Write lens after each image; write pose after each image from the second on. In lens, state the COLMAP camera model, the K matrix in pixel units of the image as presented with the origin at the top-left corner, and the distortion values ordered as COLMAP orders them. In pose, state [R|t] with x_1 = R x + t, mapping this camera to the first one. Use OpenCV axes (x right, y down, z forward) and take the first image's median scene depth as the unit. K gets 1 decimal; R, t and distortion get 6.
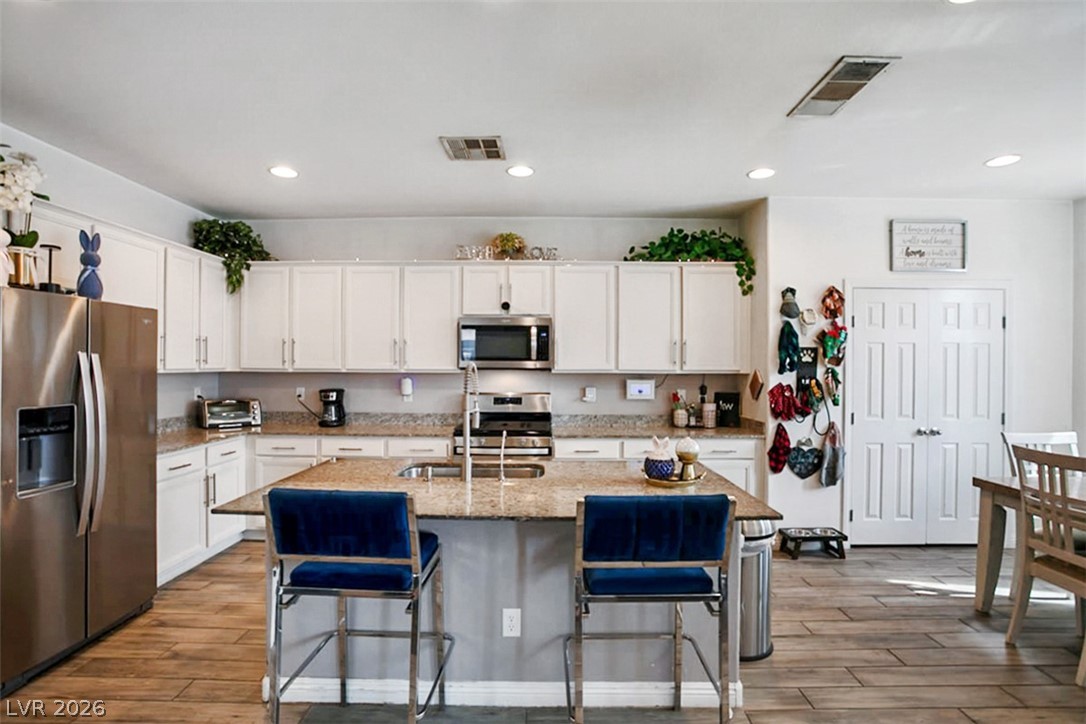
lens RADIAL K [[540.3, 0, 544.1], [0, 540.3, 366.8], [0, 0, 1]] dist [-0.049558, 0.022525]
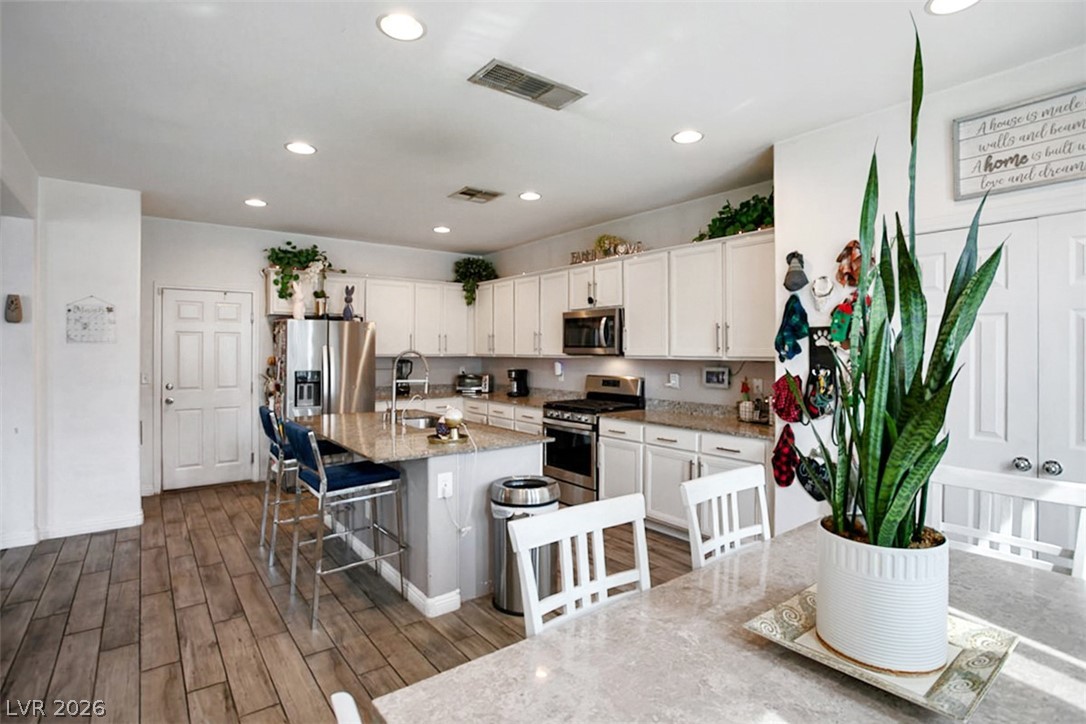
lens RADIAL K [[540.3, 0, 546.0], [0, 540.3, 346.8], [0, 0, 1]] dist [-0.049558, 0.022525]
pose [[0.615300, -0.009375, -0.788238, 0.774205], [-0.000186, 0.999928, -0.012037, 0.000776], [0.788293, 0.007553, 0.615253, 0.209257]]
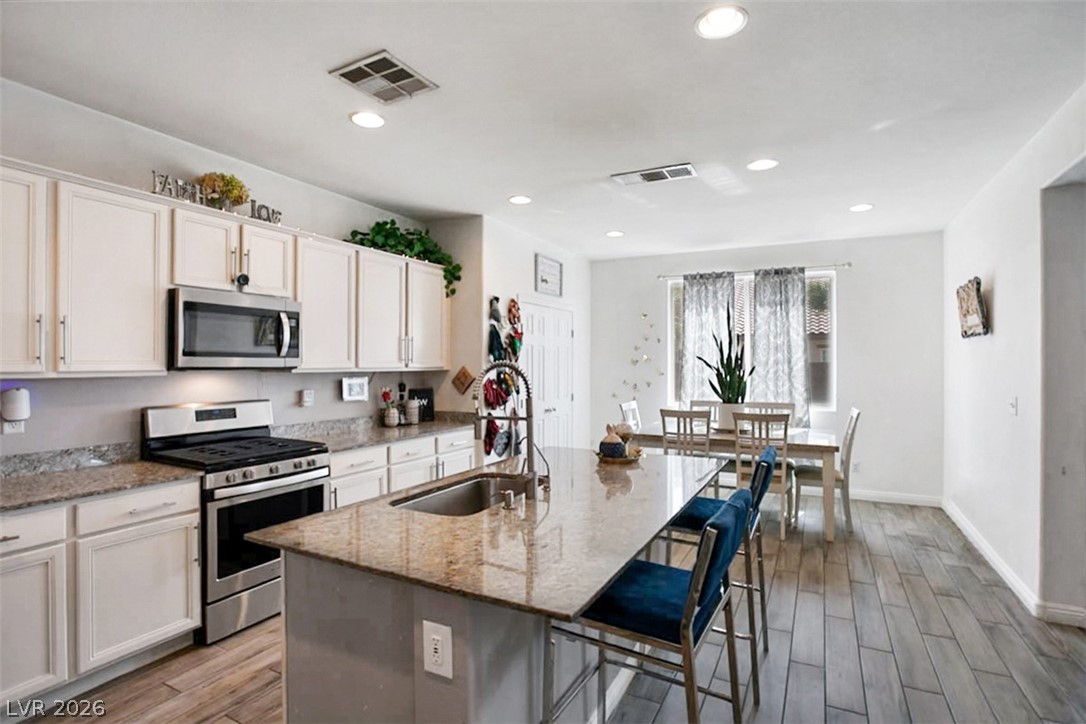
lens RADIAL K [[540.3, 0, 540.2], [0, 540.3, 369.4], [0, 0, 1]] dist [-0.049558, 0.022525]
pose [[0.464314, -0.014988, 0.885544, -0.503072], [0.002801, 0.999877, 0.015455, -0.004965], [-0.885666, -0.004696, 0.464299, 0.325291]]
